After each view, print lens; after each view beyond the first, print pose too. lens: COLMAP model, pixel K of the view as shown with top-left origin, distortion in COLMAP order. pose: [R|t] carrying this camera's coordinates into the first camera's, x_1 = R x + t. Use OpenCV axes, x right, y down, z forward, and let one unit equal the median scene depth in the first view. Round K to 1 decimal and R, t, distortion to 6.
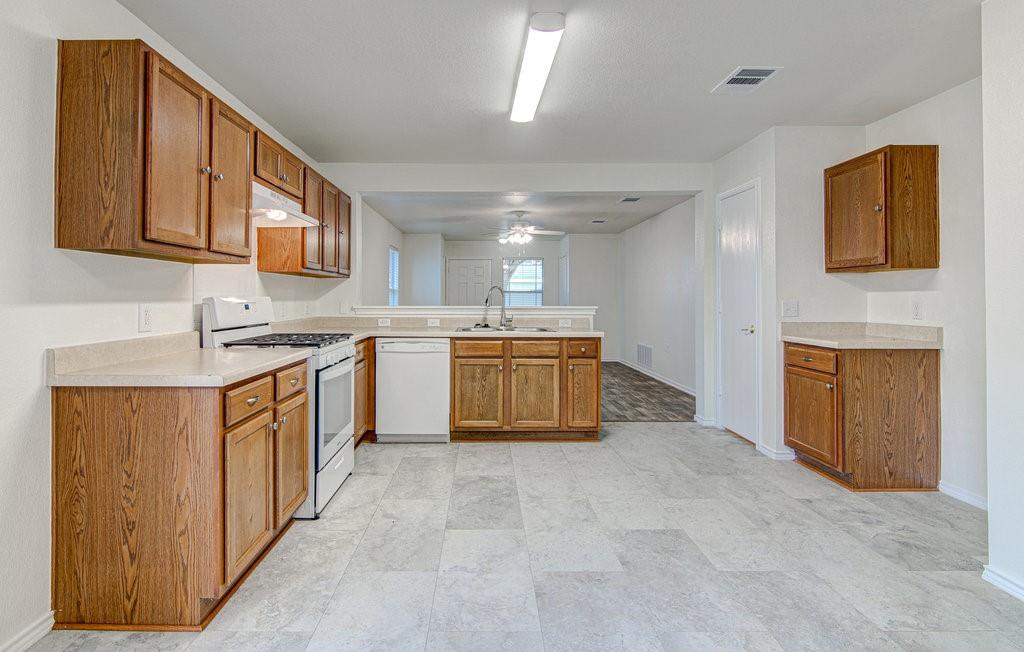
lens RADIAL K [[512.4, 0, 480.9], [0, 512.4, 289.9], [0, 0, 1]] dist [-0.003366, -0.000505]
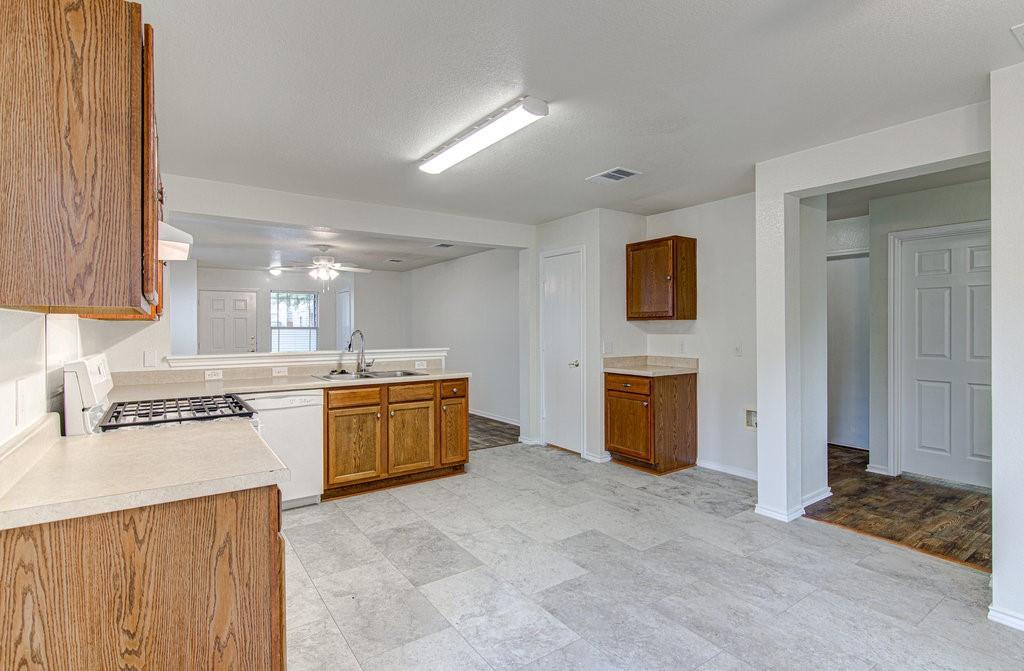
lens RADIAL K [[500.1, 0, 530.8], [0, 500.1, 326.3], [0, 0, 1]] dist [-0.003012, -0.000254]
pose [[0.809319, -0.004430, 0.587353, -0.325296], [-0.002444, 0.999938, 0.010910, -0.032380], [-0.587364, -0.010265, 0.809258, 0.070757]]
